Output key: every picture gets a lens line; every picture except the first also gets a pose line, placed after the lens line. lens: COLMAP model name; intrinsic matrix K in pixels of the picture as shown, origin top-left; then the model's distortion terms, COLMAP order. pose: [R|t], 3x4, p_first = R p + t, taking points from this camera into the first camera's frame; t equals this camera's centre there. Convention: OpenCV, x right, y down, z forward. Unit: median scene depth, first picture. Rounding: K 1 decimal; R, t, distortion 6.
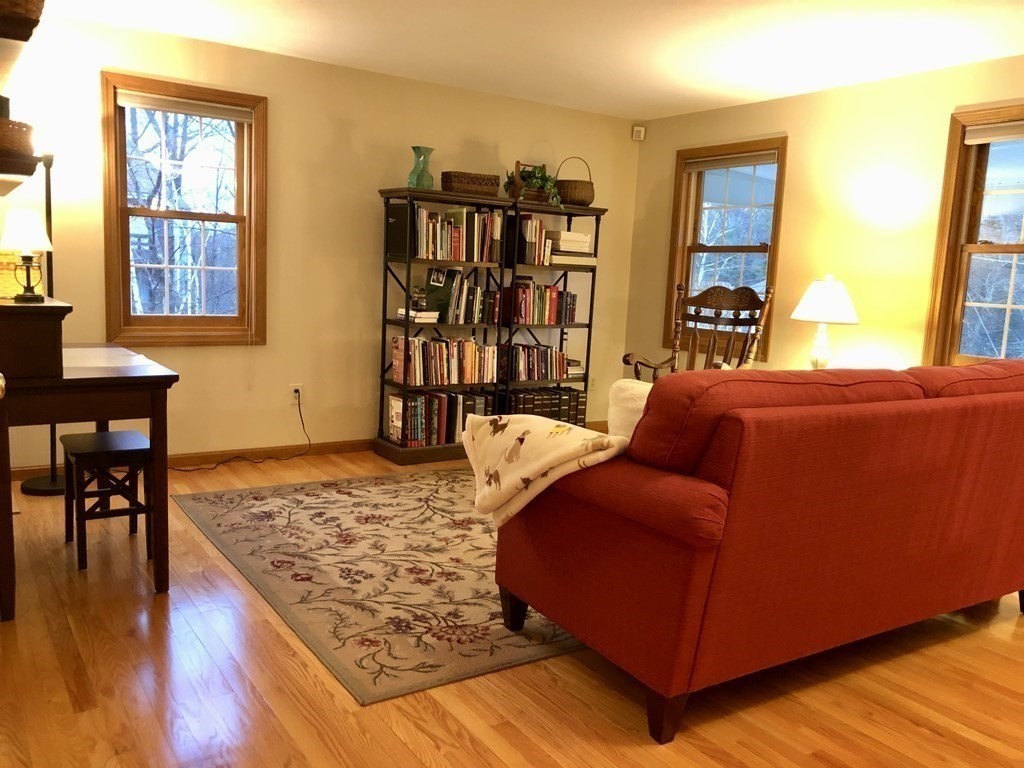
lens RADIAL K [[843.1, 0, 509.8], [0, 843.1, 385.5], [0, 0, 1]] dist [0.049674, -0.055480]
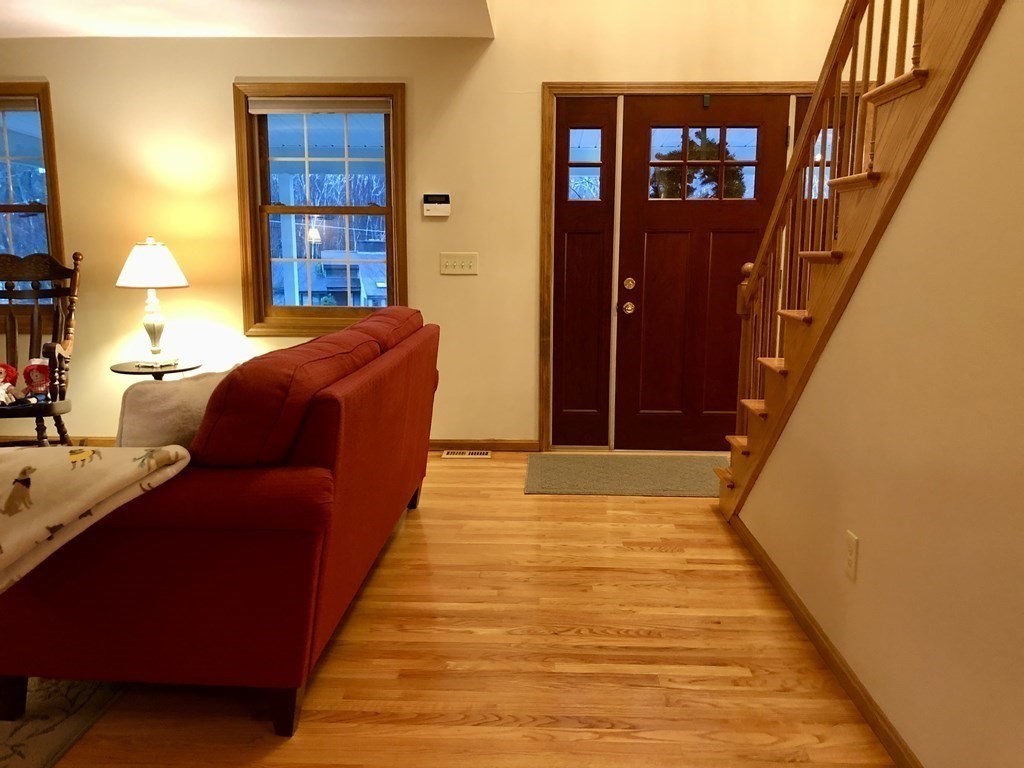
lens RADIAL K [[843.1, 0, 511.0], [0, 843.1, 380.9], [0, 0, 1]] dist [0.049674, -0.055480]
pose [[0.585338, -0.177380, 0.791149, -0.190397], [0.129717, 0.983694, 0.124577, -0.038471], [-0.800346, 0.029706, 0.598803, 0.092353]]
